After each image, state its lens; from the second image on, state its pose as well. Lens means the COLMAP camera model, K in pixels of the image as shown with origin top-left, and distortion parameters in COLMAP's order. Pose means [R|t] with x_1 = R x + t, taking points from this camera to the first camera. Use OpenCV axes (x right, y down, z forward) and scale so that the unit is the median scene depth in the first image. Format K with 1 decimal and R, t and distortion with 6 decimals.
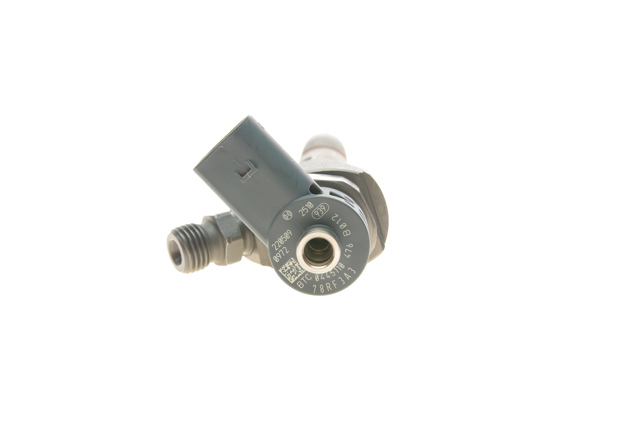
lens RADIAL K [[1481.5, 0, 318.4], [0, 1481.5, 211.5], [0, 0, 1]] dist [0.045445, 0.000000]
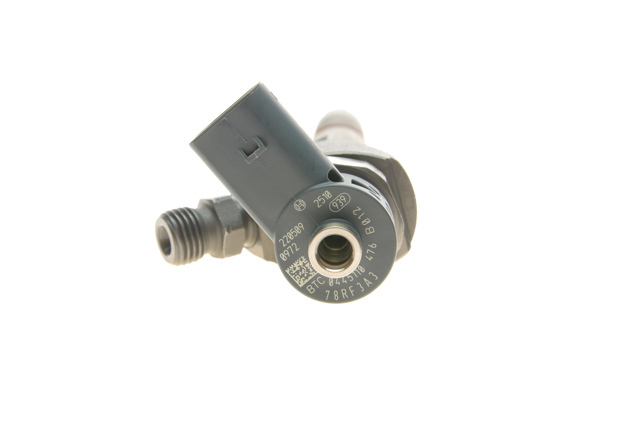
lens RADIAL K [[1481.5, 0, 322.0], [0, 1481.5, 214.5], [0, 0, 1]] dist [0.045445, 0.000000]
pose [[0.998523, 0.054310, 0.001402, -0.008831], [-0.054326, 0.998385, 0.016592, -0.006357], [-0.000498, -0.016644, 0.999861, 0.160832]]
